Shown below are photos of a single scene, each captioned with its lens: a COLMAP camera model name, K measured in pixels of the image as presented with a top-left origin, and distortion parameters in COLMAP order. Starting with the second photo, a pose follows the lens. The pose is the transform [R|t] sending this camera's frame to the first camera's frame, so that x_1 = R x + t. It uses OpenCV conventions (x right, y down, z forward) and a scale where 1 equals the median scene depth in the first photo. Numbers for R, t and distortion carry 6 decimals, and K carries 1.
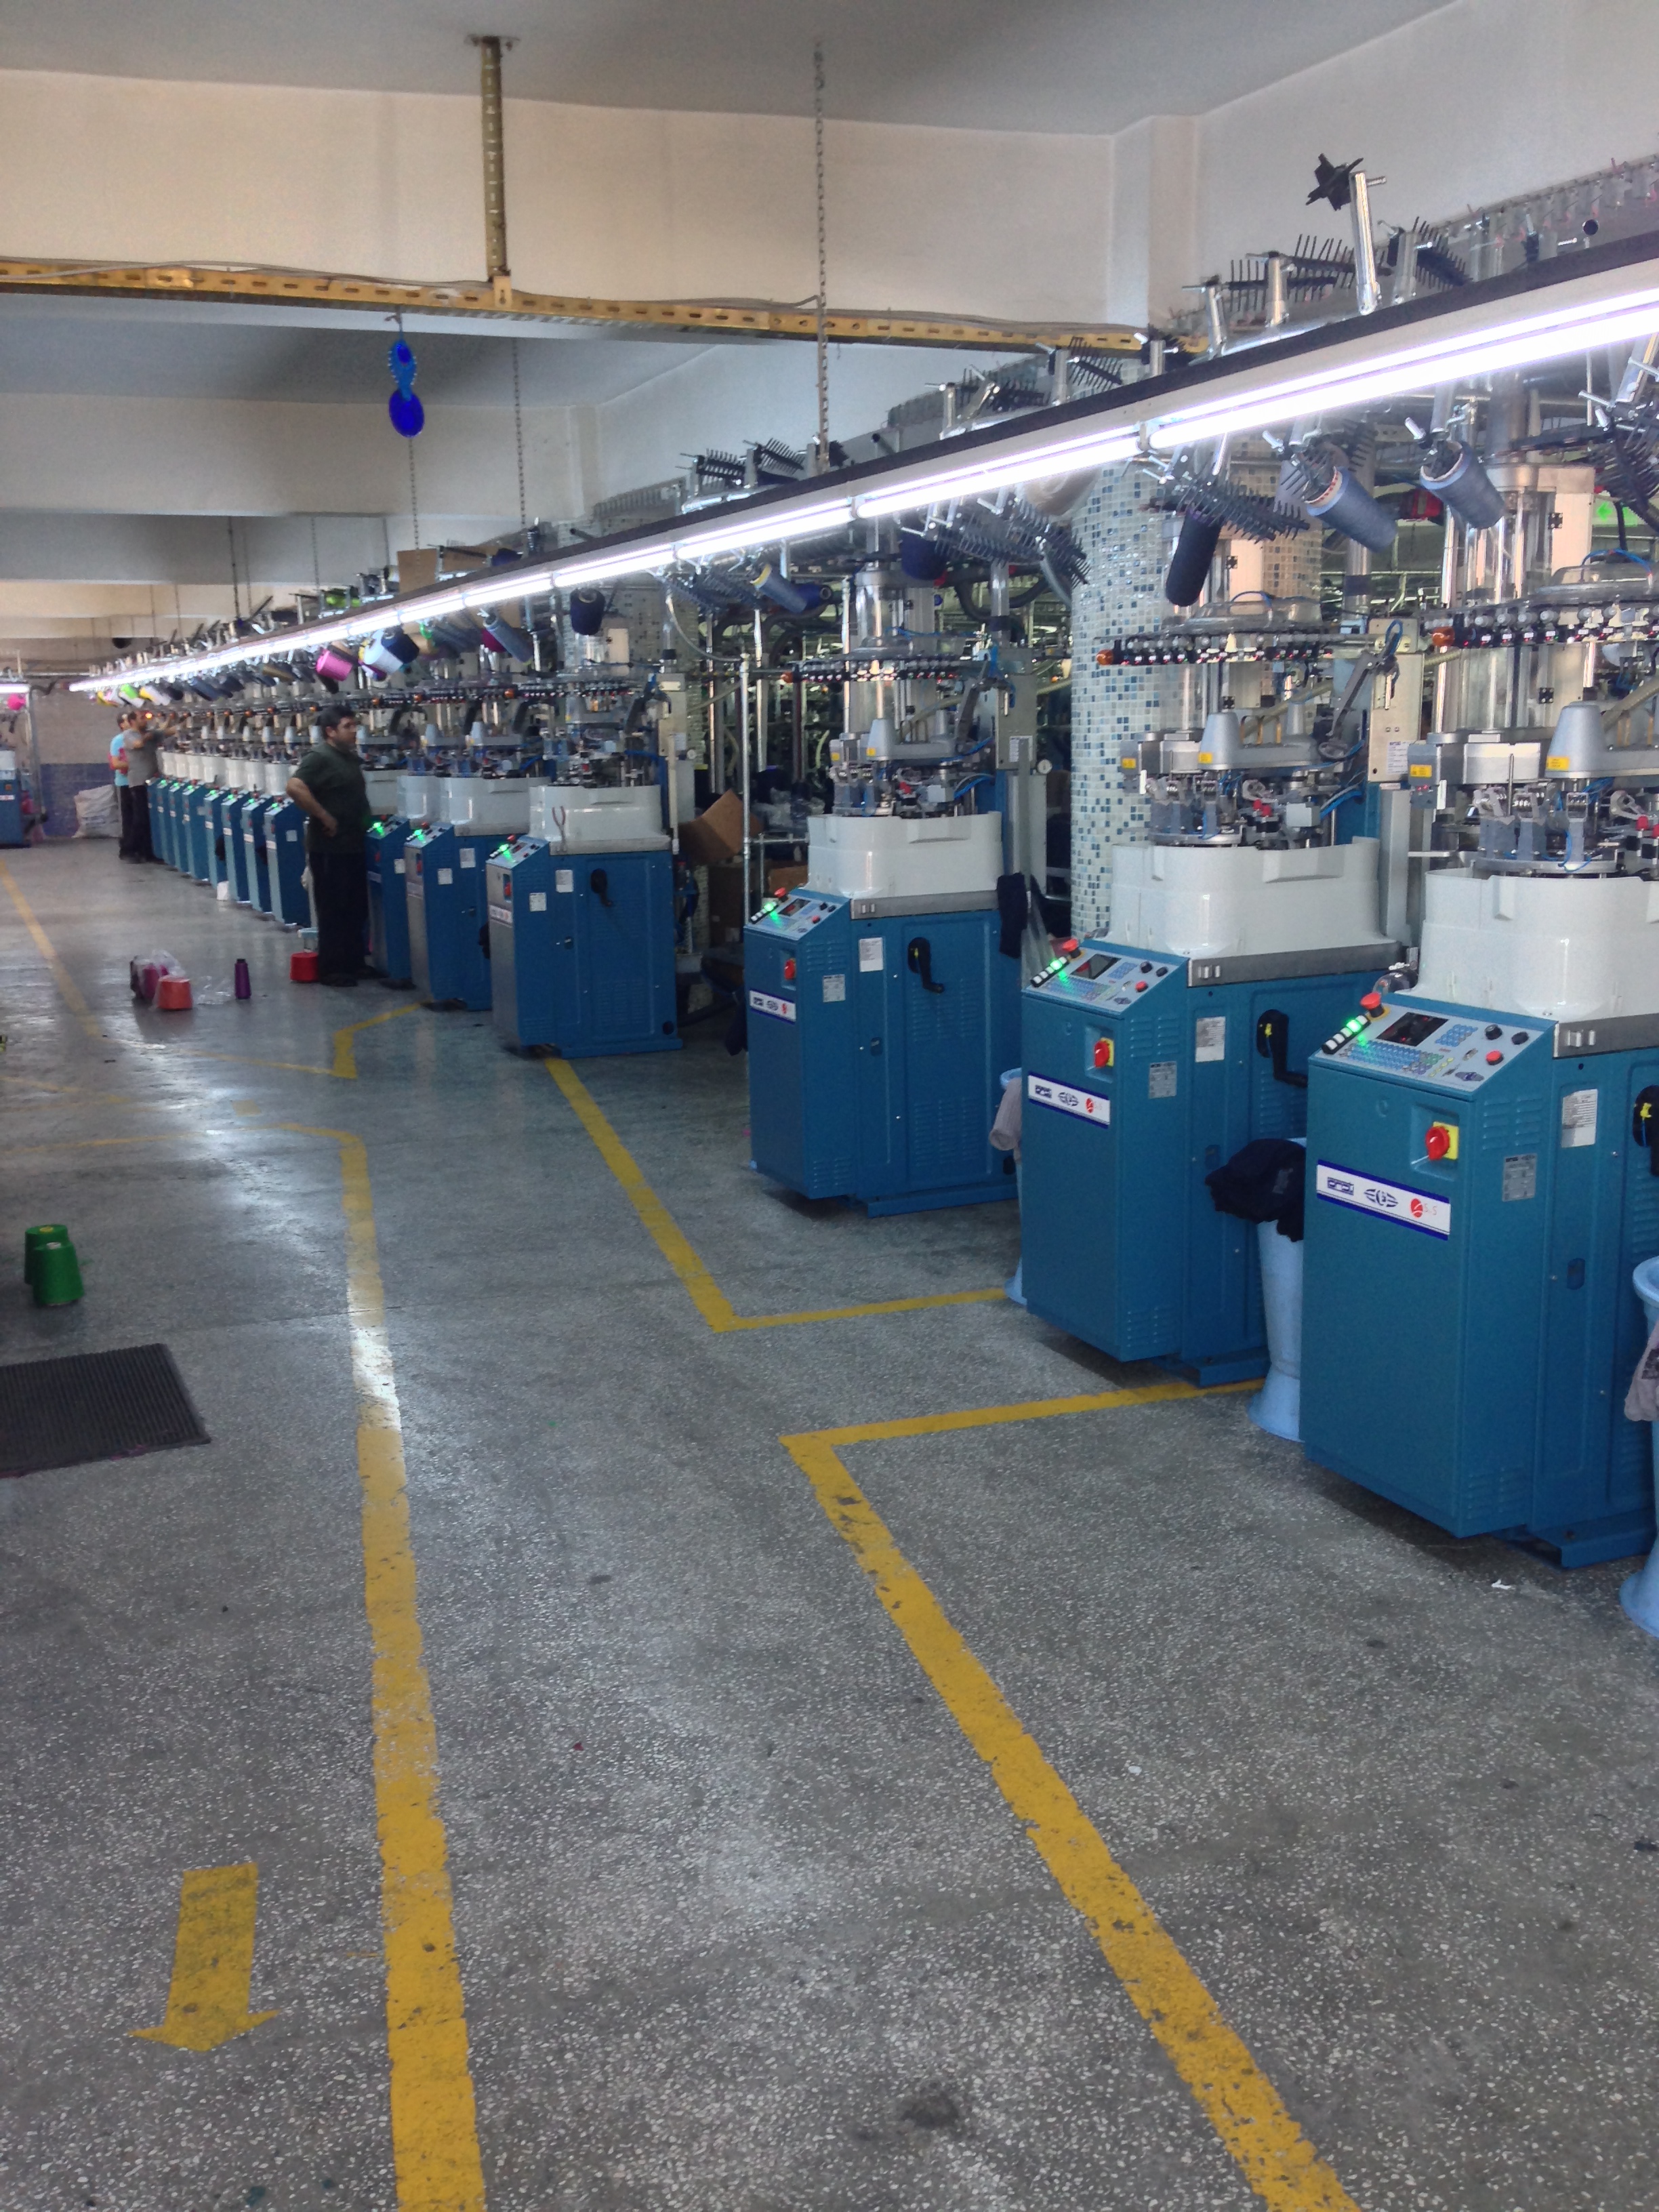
lens RADIAL K [[2036.5, 0, 815.2], [0, 2036.5, 1118.1], [0, 0, 1]] dist [0.035418, 0.000000]
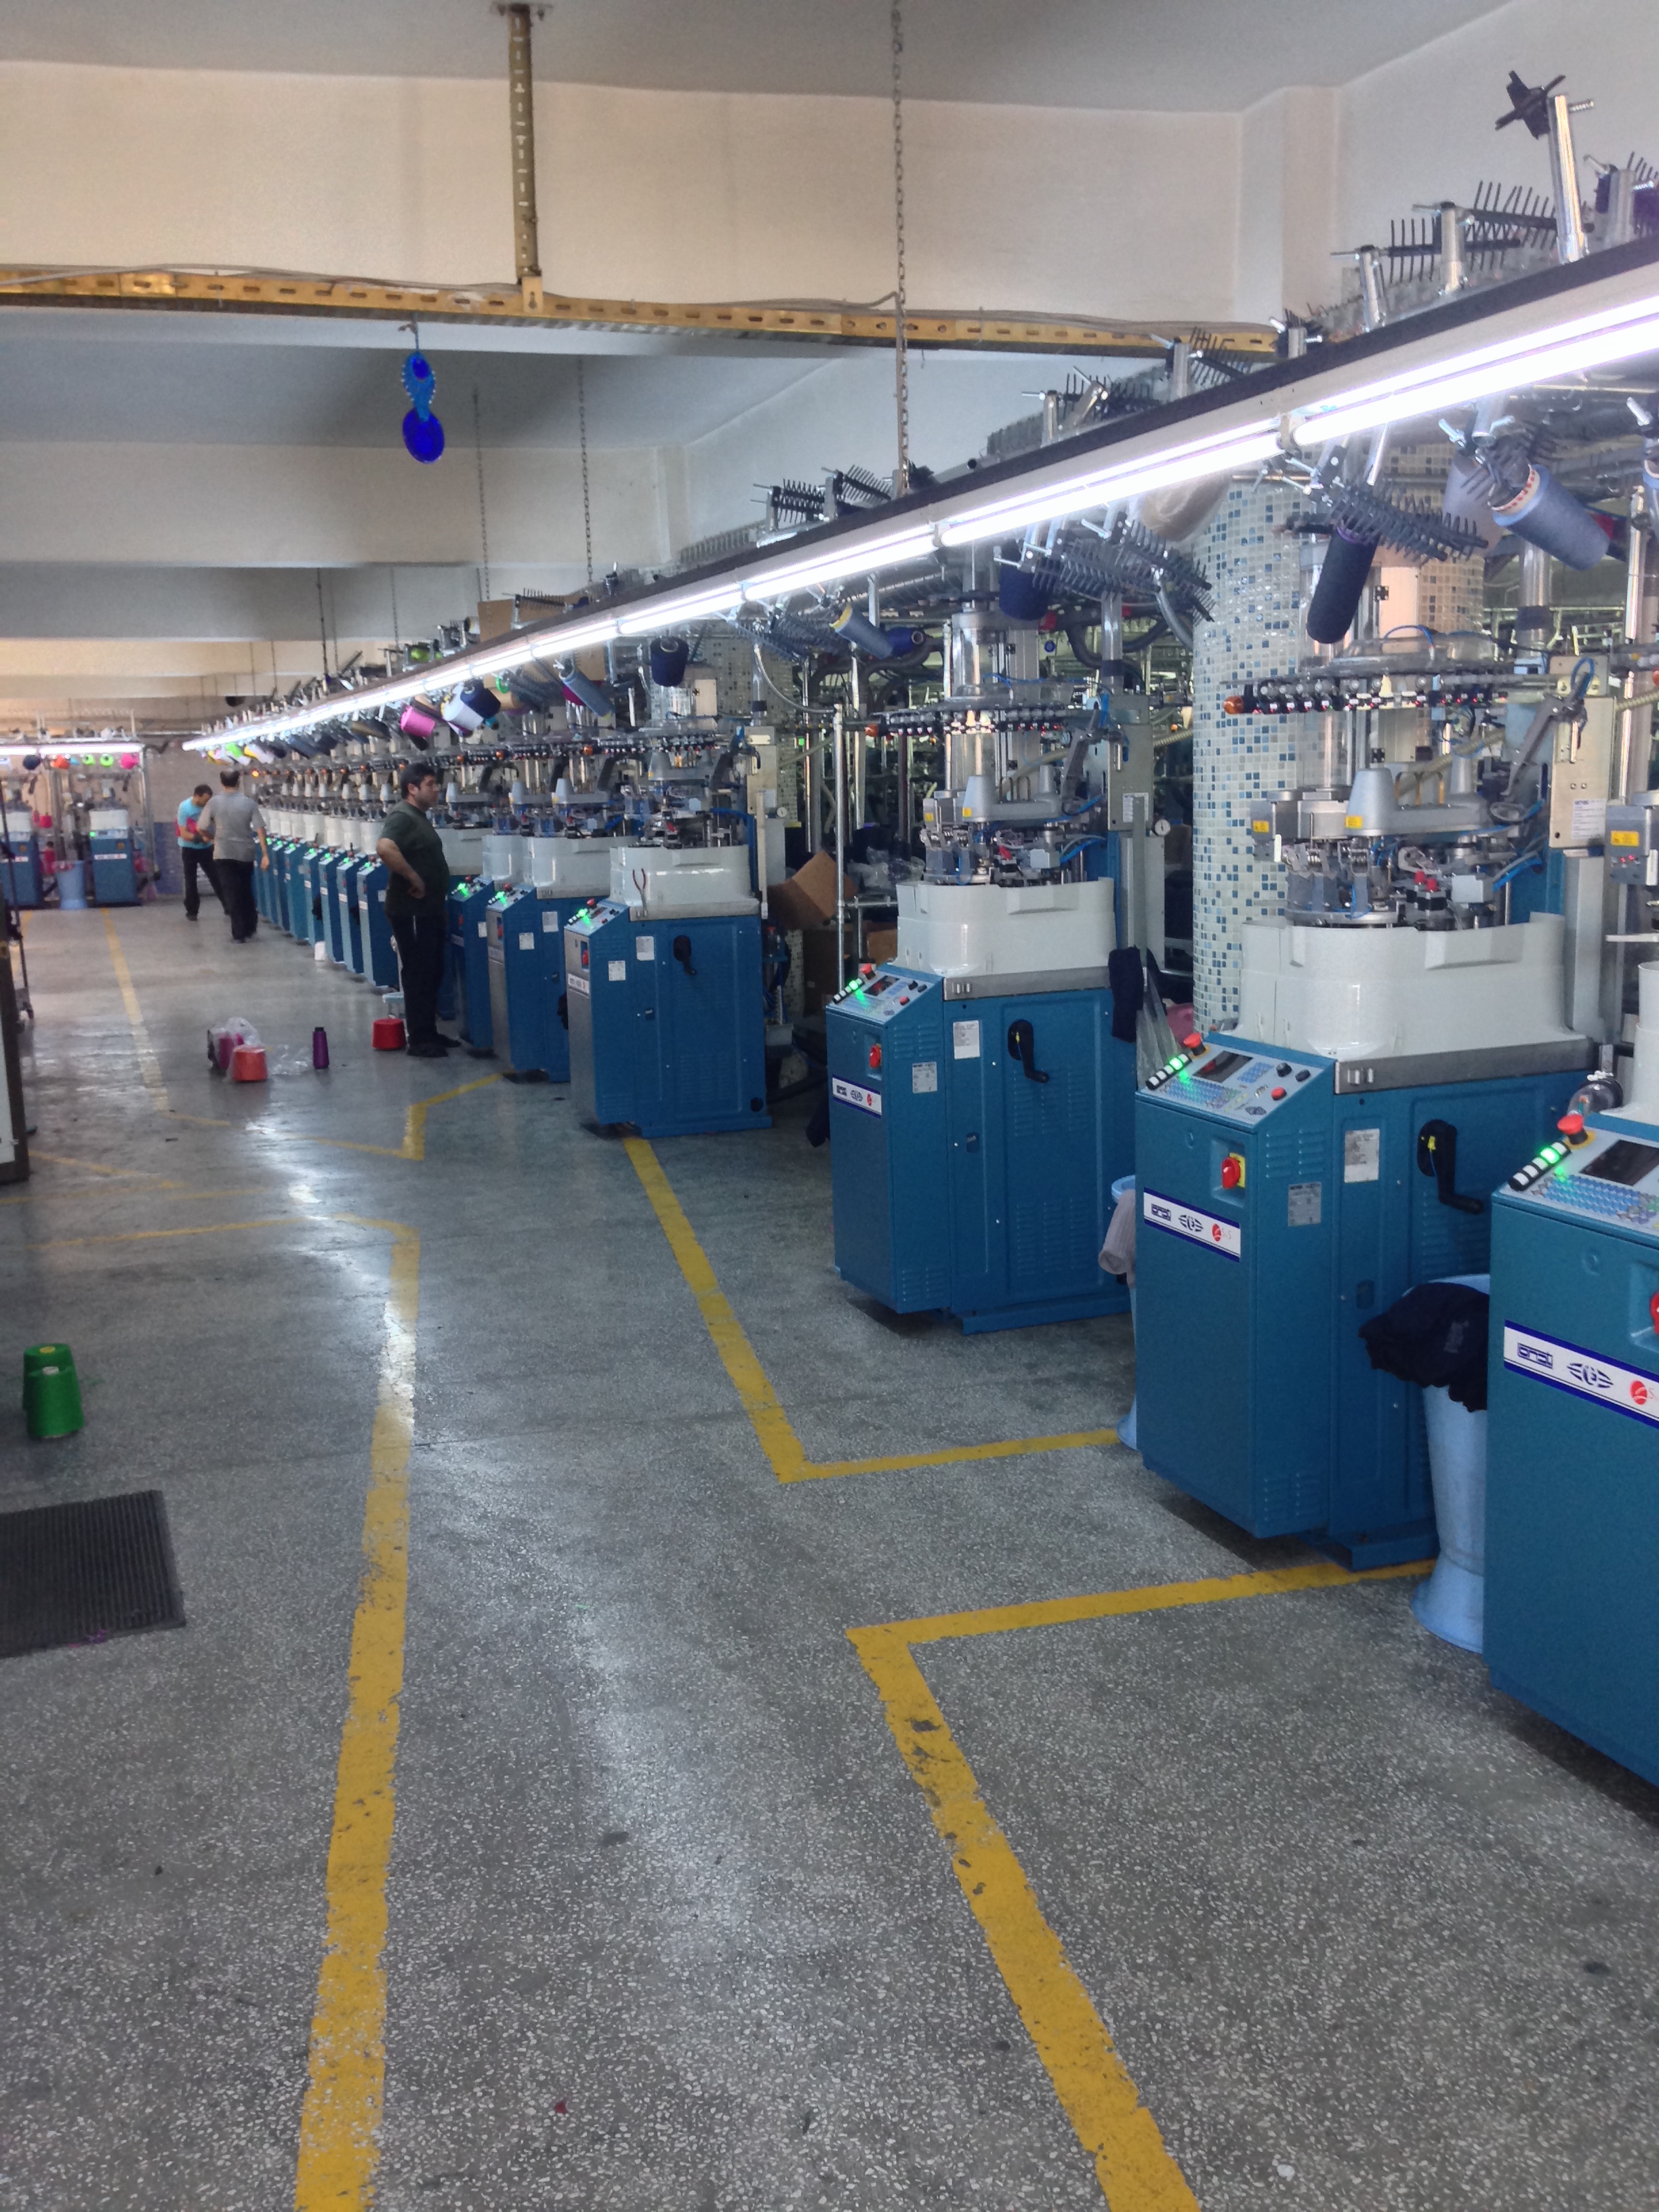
lens RADIAL K [[2036.5, 0, 818.8], [0, 2036.5, 1116.4], [0, 0, 1]] dist [0.035418, 0.000000]
pose [[0.998448, 0.000307, -0.055692, 0.016615], [-0.001661, 0.999704, -0.024269, -0.032911], [0.055668, 0.024324, 0.998153, 0.143198]]
